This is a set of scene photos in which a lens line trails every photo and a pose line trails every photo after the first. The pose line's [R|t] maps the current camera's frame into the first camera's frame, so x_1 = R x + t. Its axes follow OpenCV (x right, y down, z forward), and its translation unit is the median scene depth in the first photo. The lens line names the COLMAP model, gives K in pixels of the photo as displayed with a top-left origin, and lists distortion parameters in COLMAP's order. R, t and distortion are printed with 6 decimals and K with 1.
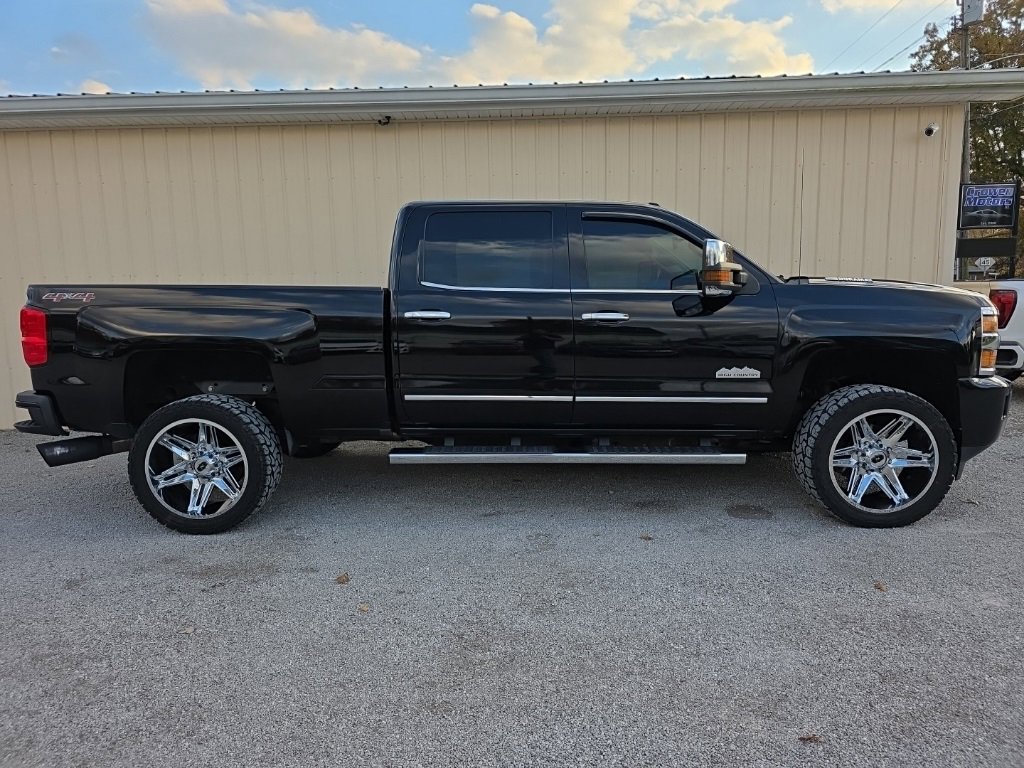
lens RADIAL K [[700.7, 0, 511.8], [0, 700.7, 375.4], [0, 0, 1]] dist [0.054371, -0.043043]
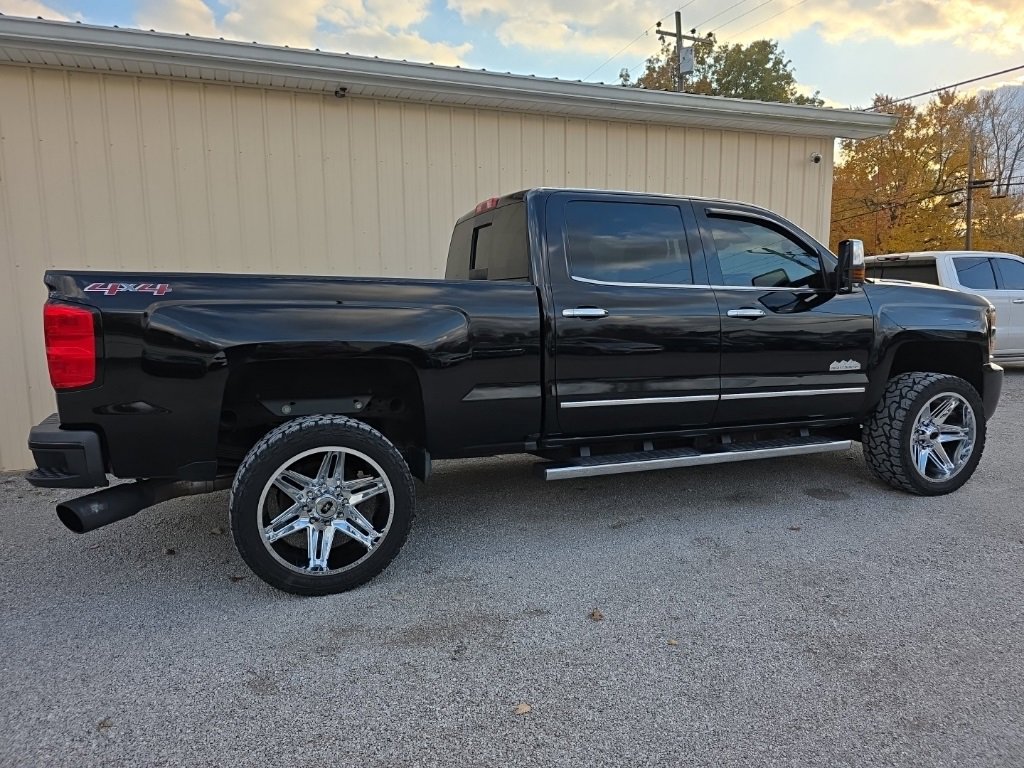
lens RADIAL K [[700.7, 0, 511.8], [0, 700.7, 375.4], [0, 0, 1]] dist [0.054371, -0.043043]
pose [[0.916784, -0.037037, 0.397663, -0.537080], [0.040359, 0.999185, 0.000015, -0.008365], [-0.397340, 0.016036, 0.917531, 0.194241]]
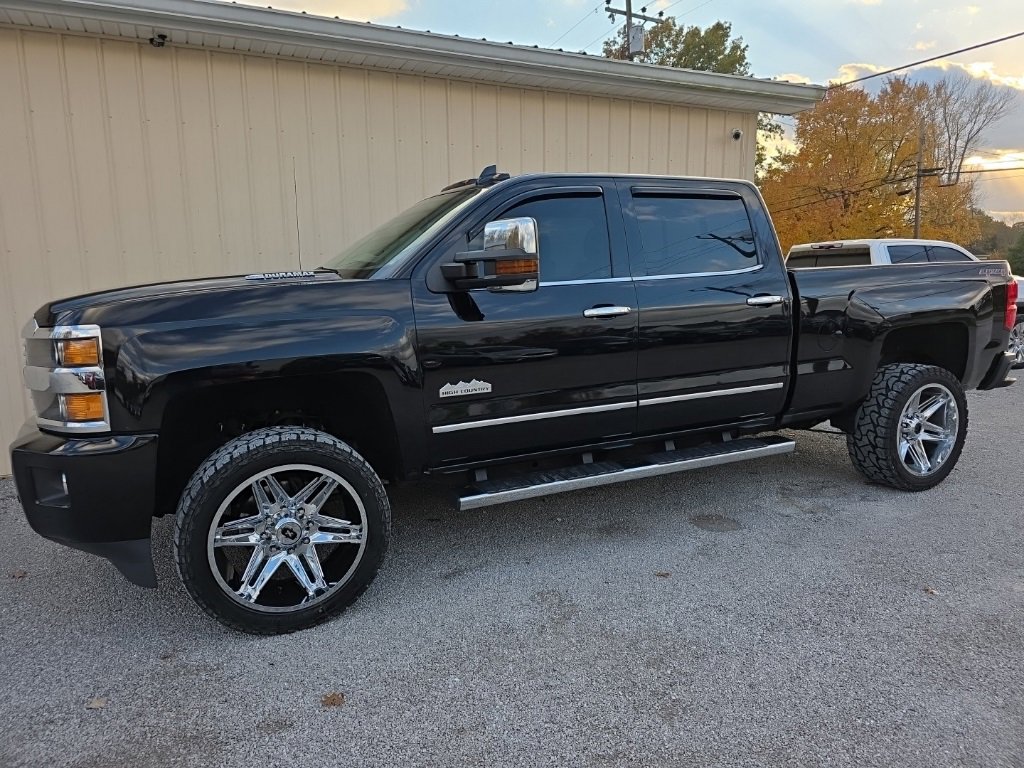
lens RADIAL K [[700.9, 0, 514.4], [0, 700.9, 382.0], [0, 0, 1]] dist [0.054208, -0.047266]
pose [[0.895354, -0.052794, 0.442215, -0.300946], [0.044545, 0.998586, 0.029026, -0.029584], [-0.443122, -0.006290, 0.896439, 0.292857]]
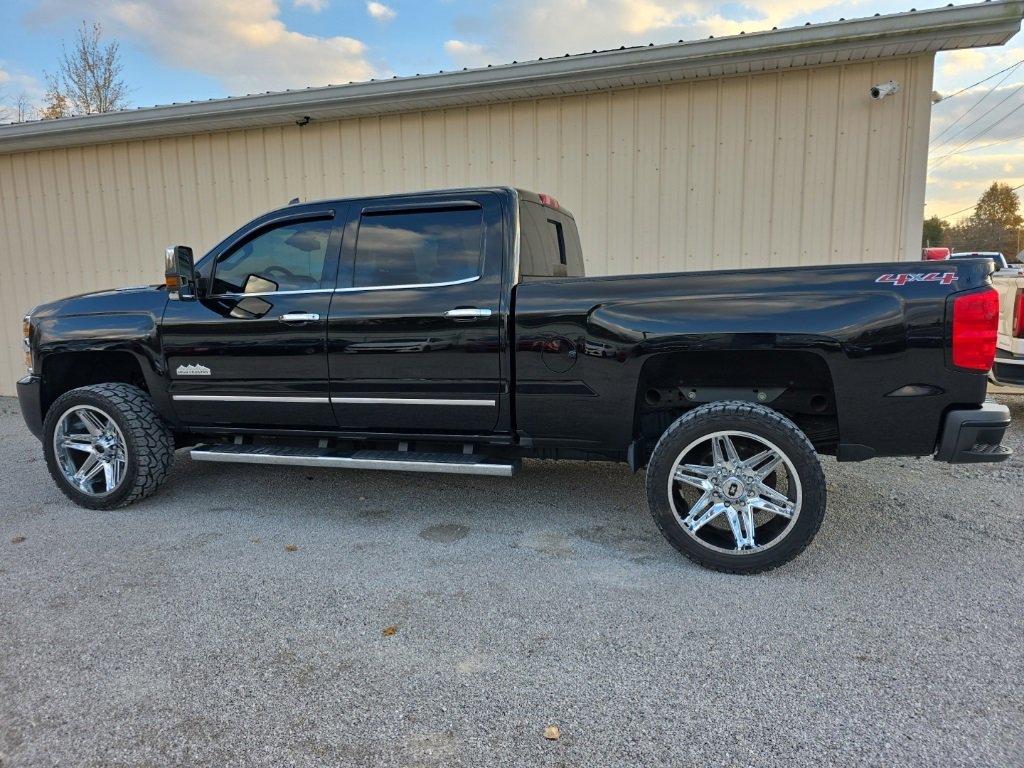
lens RADIAL K [[700.9, 0, 514.4], [0, 700.9, 382.0], [0, 0, 1]] dist [0.054208, -0.047266]
pose [[0.951445, 0.047479, -0.304134, 0.697755], [-0.040198, 0.998736, 0.030161, -0.035975], [0.305182, -0.016471, 0.952152, 0.156066]]
